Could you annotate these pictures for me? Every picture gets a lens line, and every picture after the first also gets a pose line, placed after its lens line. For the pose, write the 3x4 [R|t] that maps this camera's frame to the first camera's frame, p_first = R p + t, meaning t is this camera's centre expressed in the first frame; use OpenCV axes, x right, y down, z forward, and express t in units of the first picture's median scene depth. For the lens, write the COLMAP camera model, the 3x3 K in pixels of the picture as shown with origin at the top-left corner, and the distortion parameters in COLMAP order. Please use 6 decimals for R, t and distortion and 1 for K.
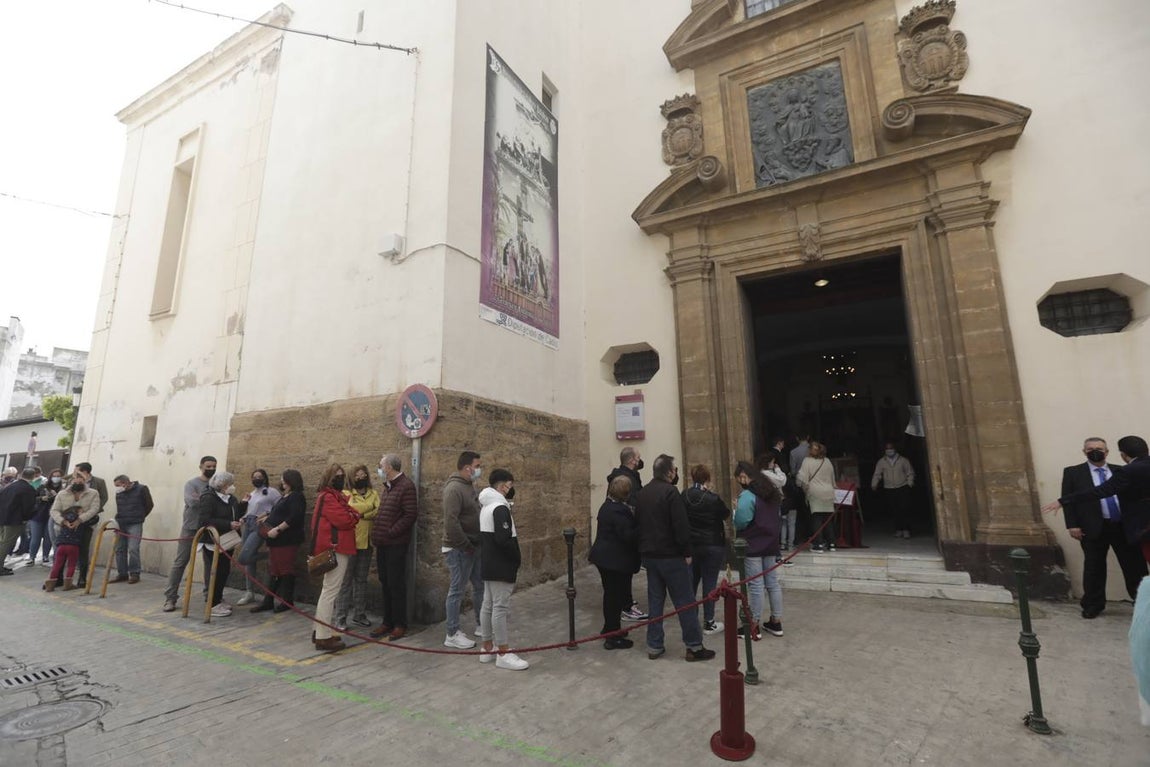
lens RADIAL K [[548.3, 0, 575.0], [0, 548.3, 383.5], [0, 0, 1]] dist [-0.027174, 0.001084]
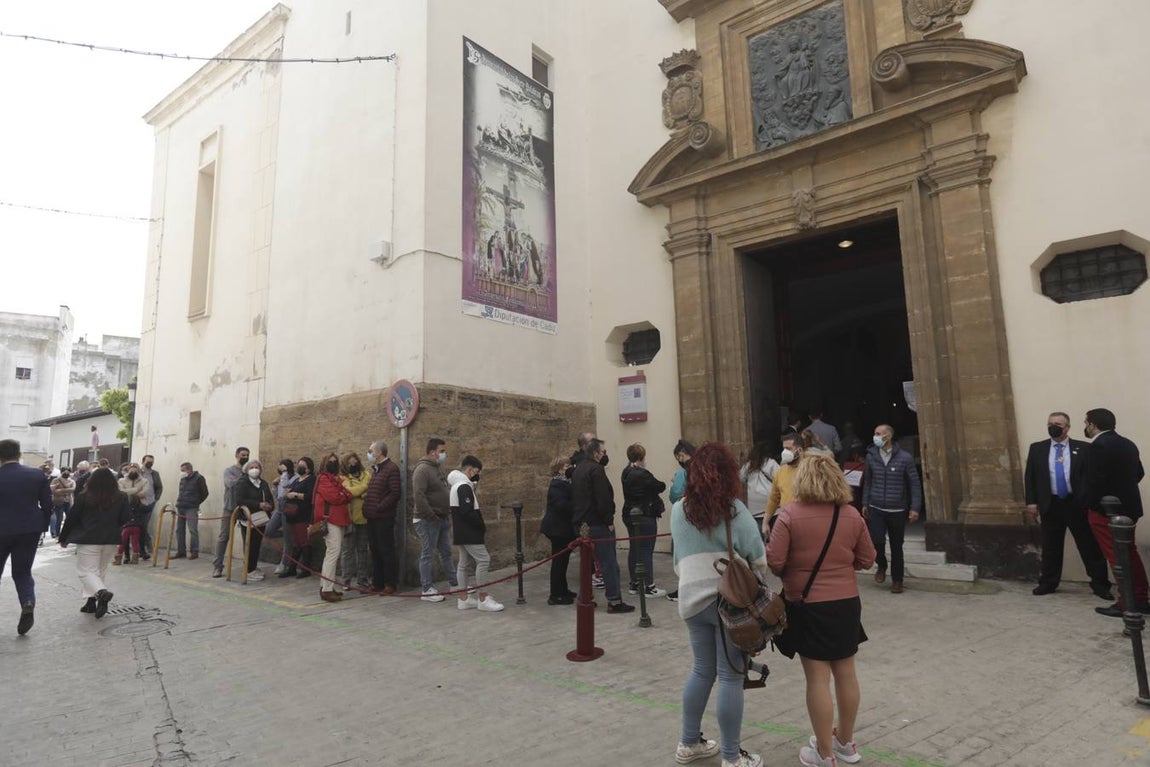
lens RADIAL K [[706.4, 0, 574.1], [0, 706.4, 384.8], [0, 0, 1]] dist [-0.004239, 0.000060]
pose [[0.982280, -0.033859, -0.184336, 0.257919], [0.044268, 0.997632, 0.052645, -0.039097], [0.182117, -0.059872, 0.981452, -0.288975]]
